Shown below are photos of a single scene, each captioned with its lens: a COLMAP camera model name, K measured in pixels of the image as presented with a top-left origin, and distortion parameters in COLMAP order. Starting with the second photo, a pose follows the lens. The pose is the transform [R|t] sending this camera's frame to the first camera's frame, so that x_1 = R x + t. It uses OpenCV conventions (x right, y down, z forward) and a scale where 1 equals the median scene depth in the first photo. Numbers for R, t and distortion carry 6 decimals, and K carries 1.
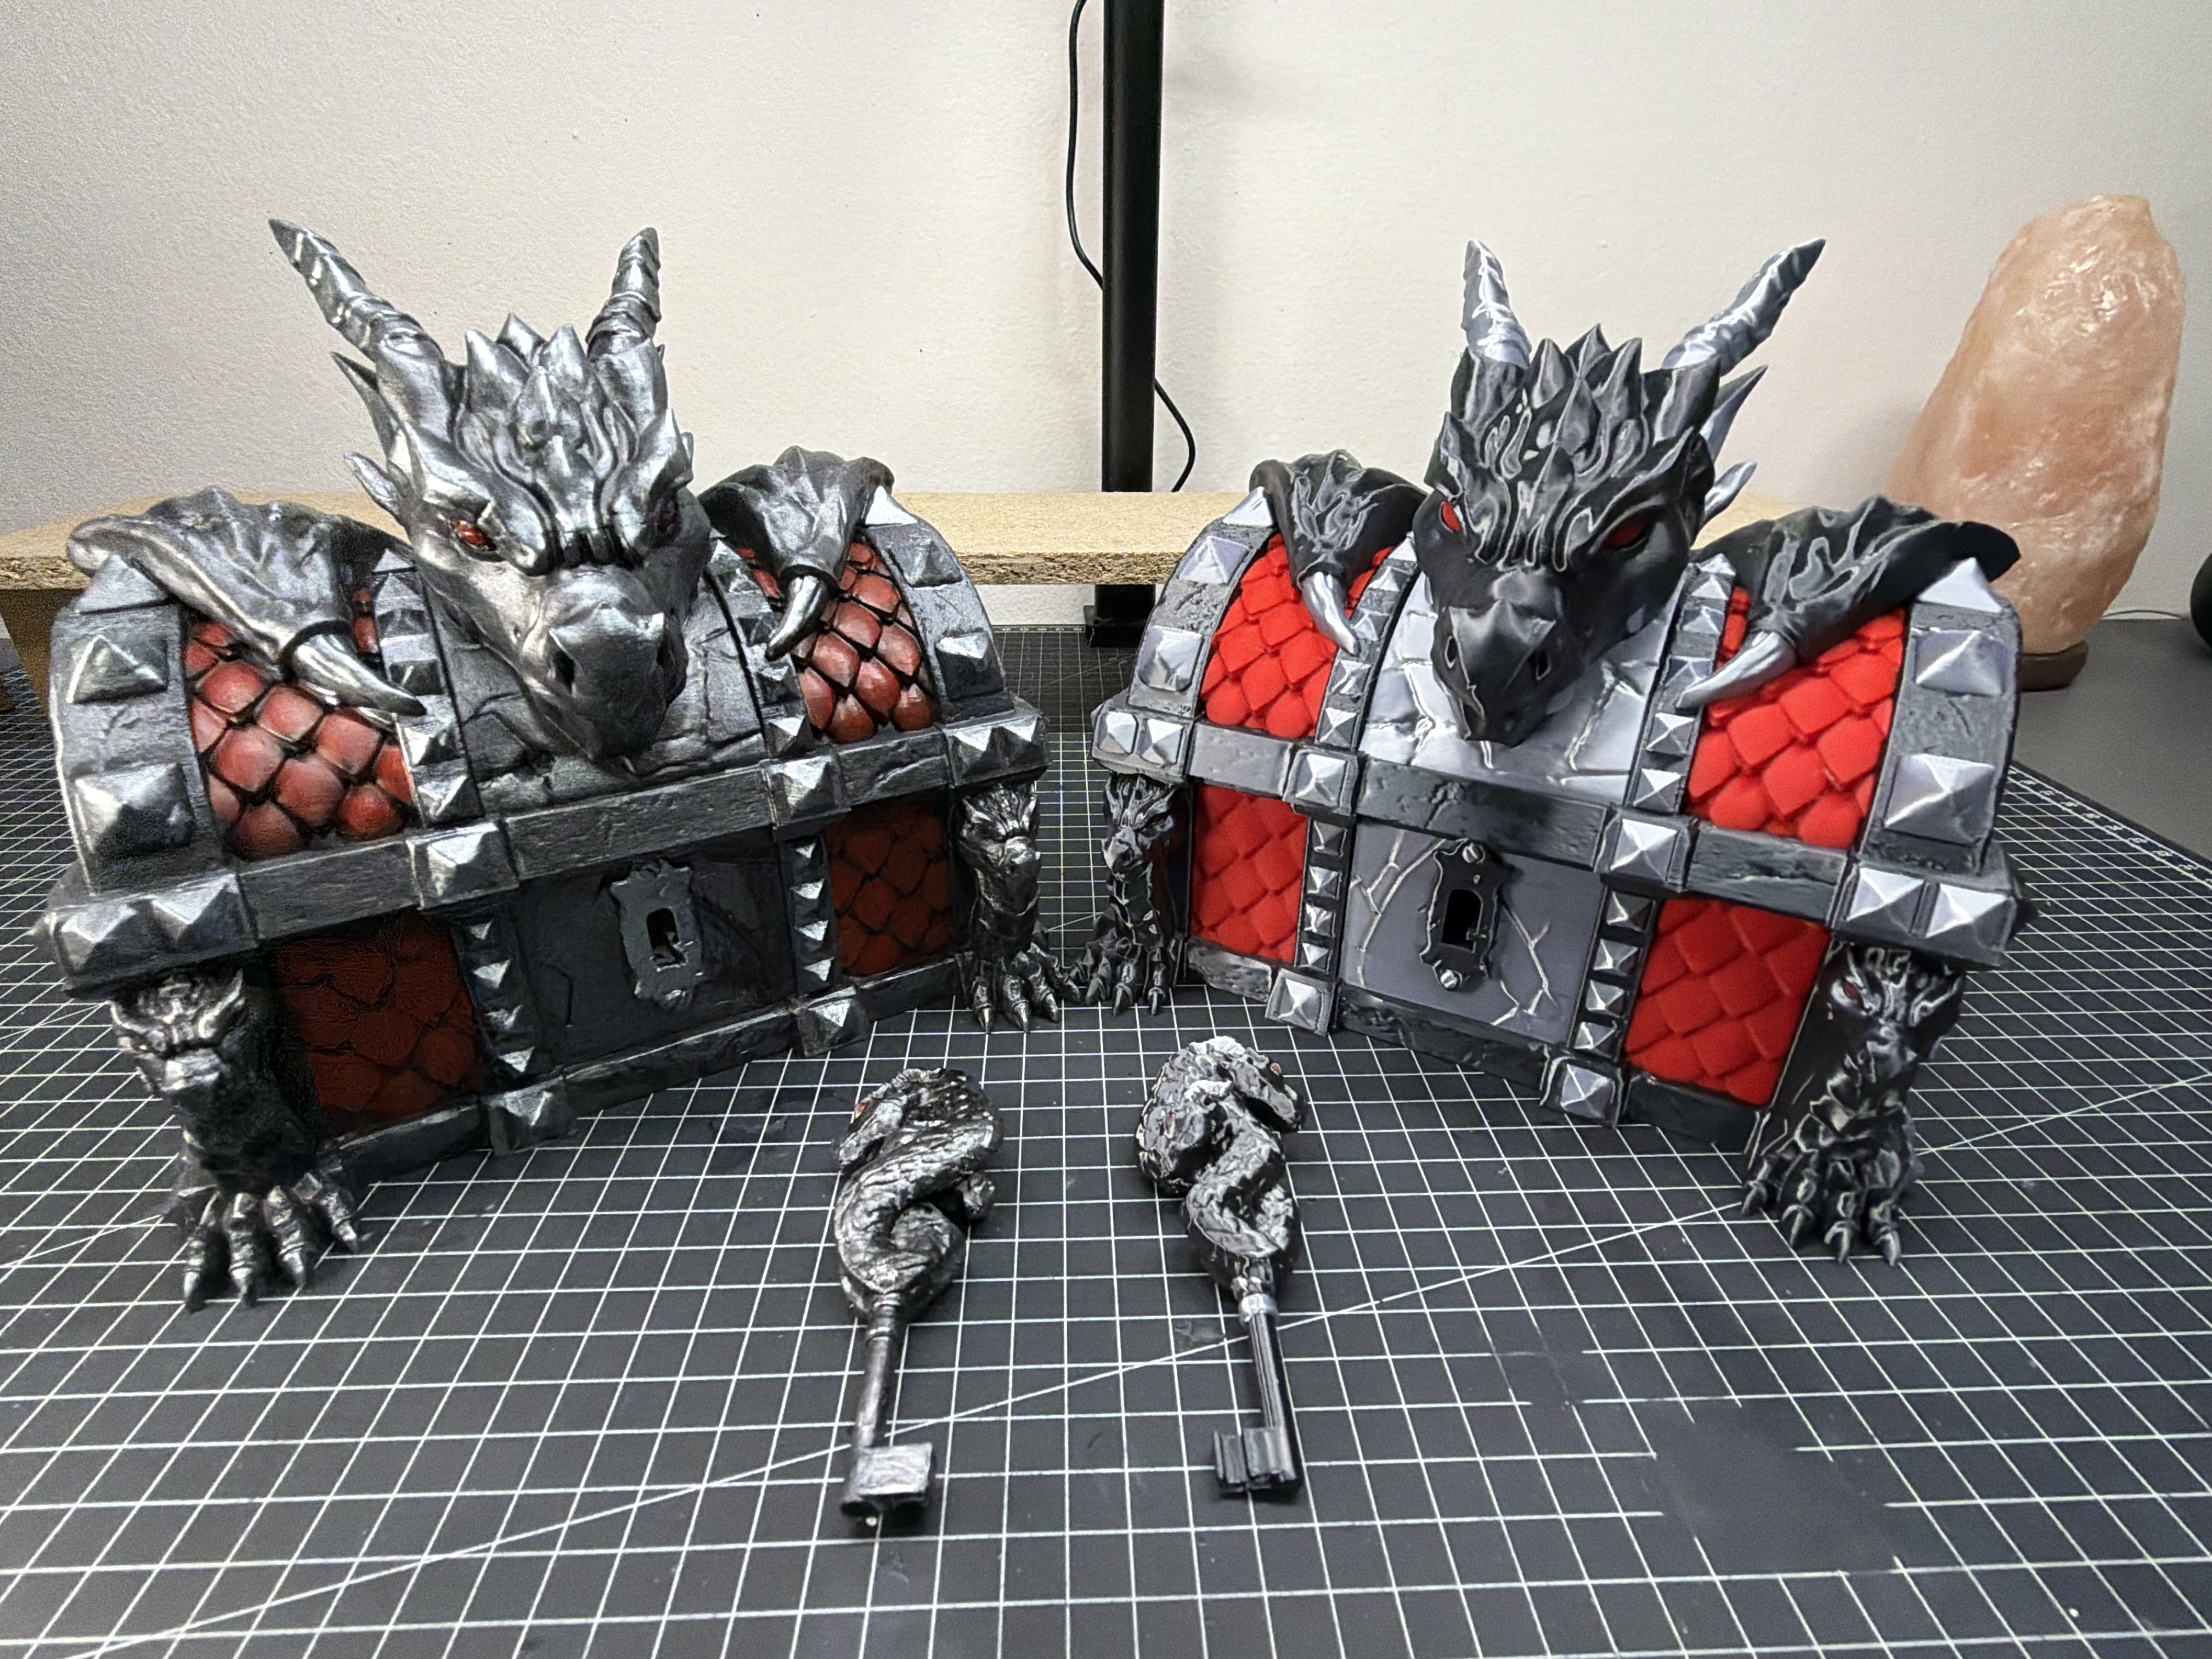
lens RADIAL K [[1108.7, 0, 1106.0], [0, 1108.7, 829.5], [0, 0, 1]] dist [0.002262, -0.000127]
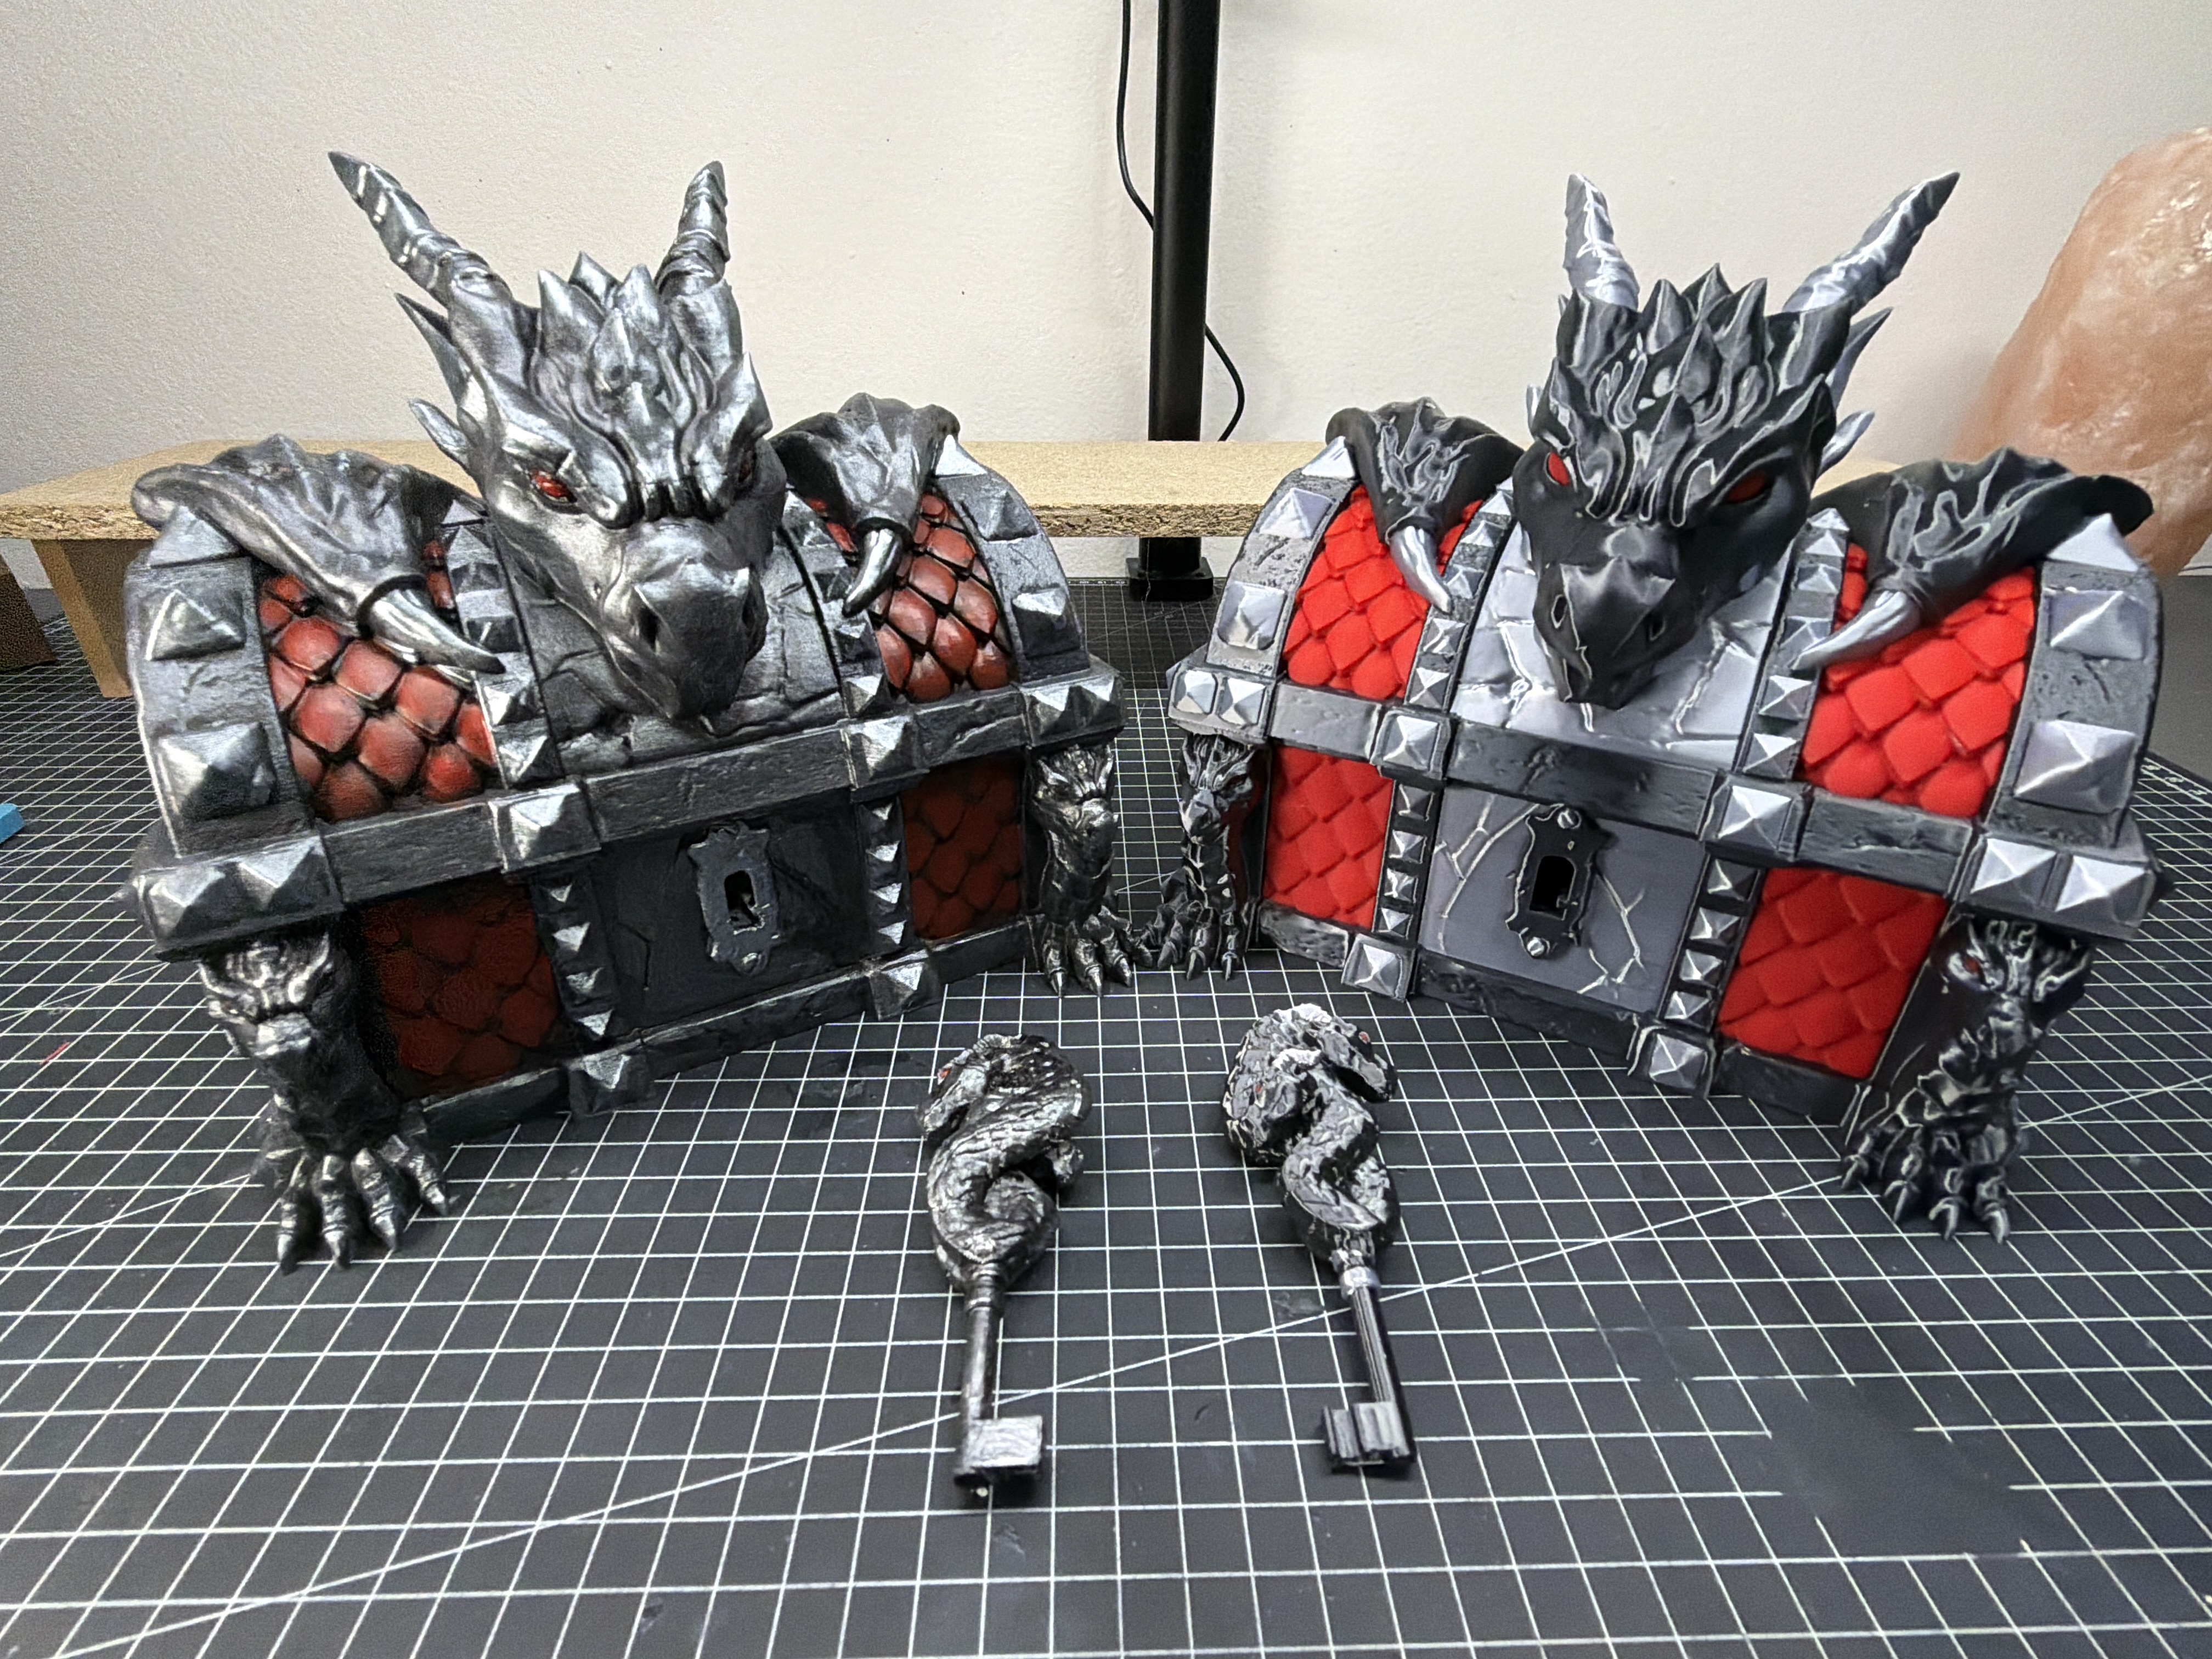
lens RADIAL K [[1108.7, 0, 1106.0], [0, 1108.7, 829.5], [0, 0, 1]] dist [0.002262, -0.000127]
pose [[0.999932, 0.005392, -0.010313, -0.072119], [-0.004953, 0.999101, 0.042105, -0.009244], [0.010530, -0.042051, 0.999060, 0.025668]]
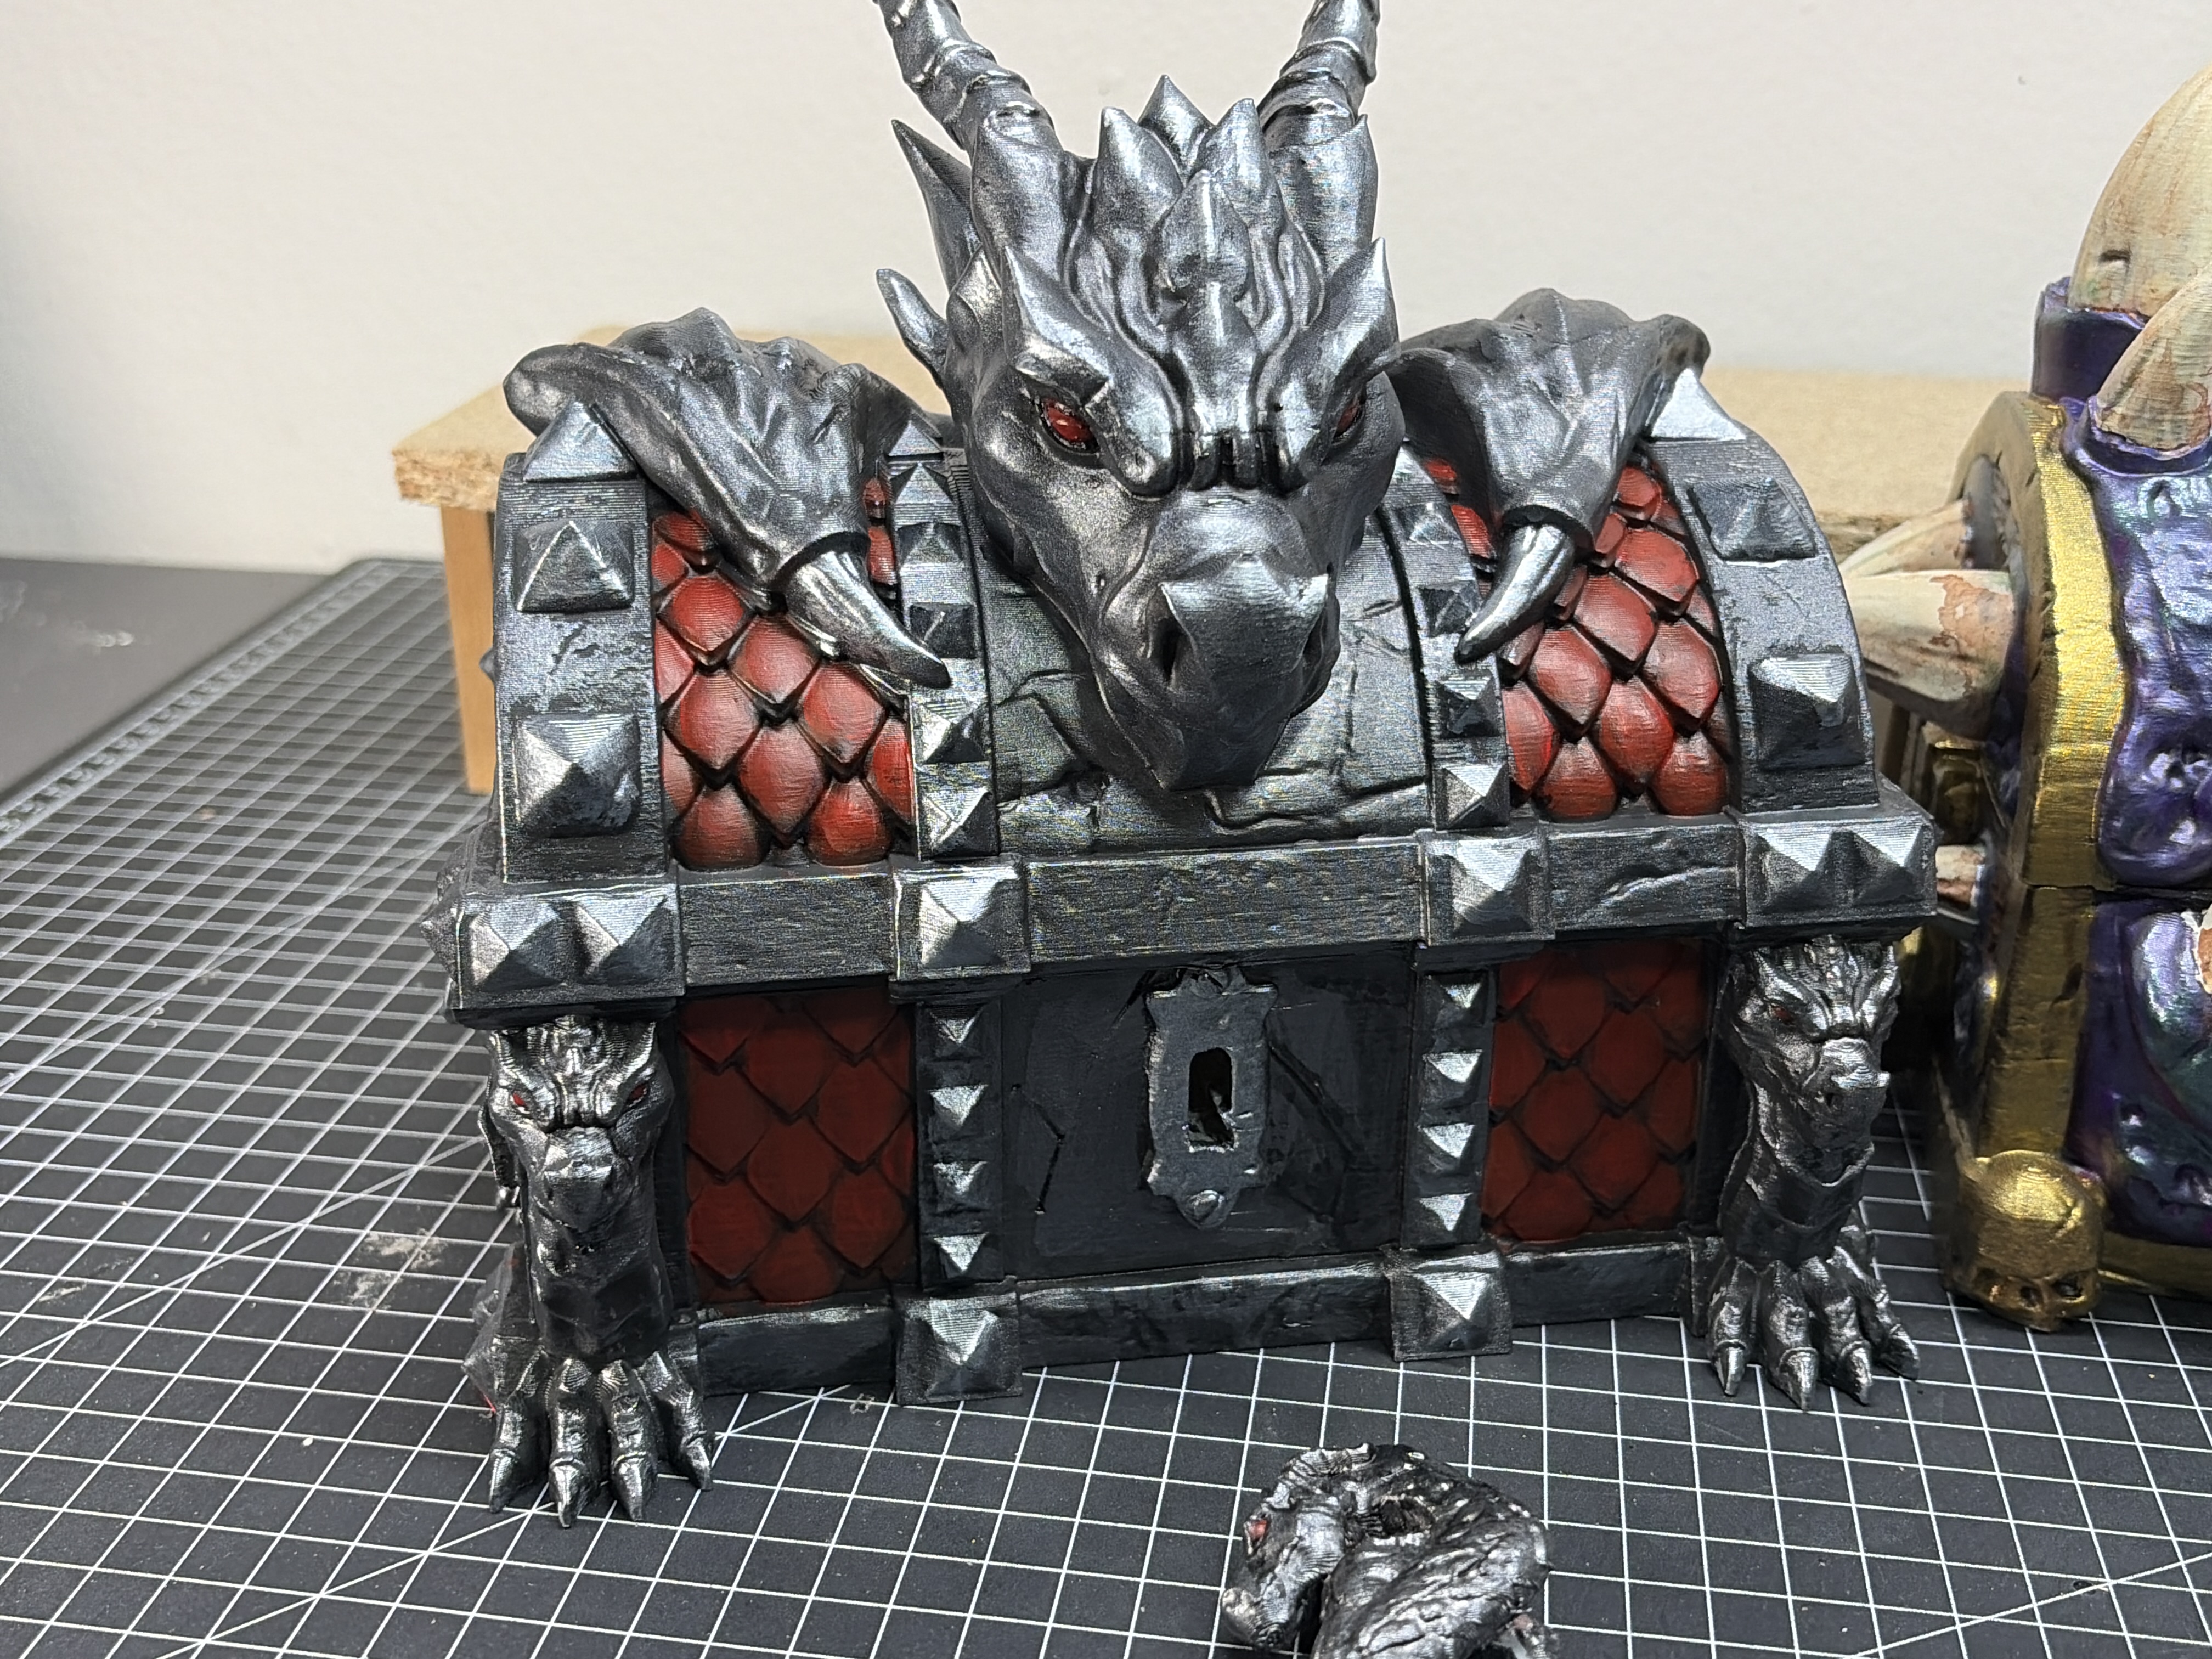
lens RADIAL K [[2428.2, 0, 1106.0], [0, 2428.2, 829.5], [0, 0, 1]] dist [0.264459, -1.227141]
pose [[0.927536, 0.146310, -0.343903, -0.022701], [-0.170650, 0.984460, -0.041430, 0.021570], [0.332498, 0.097115, 0.938091, -0.293787]]
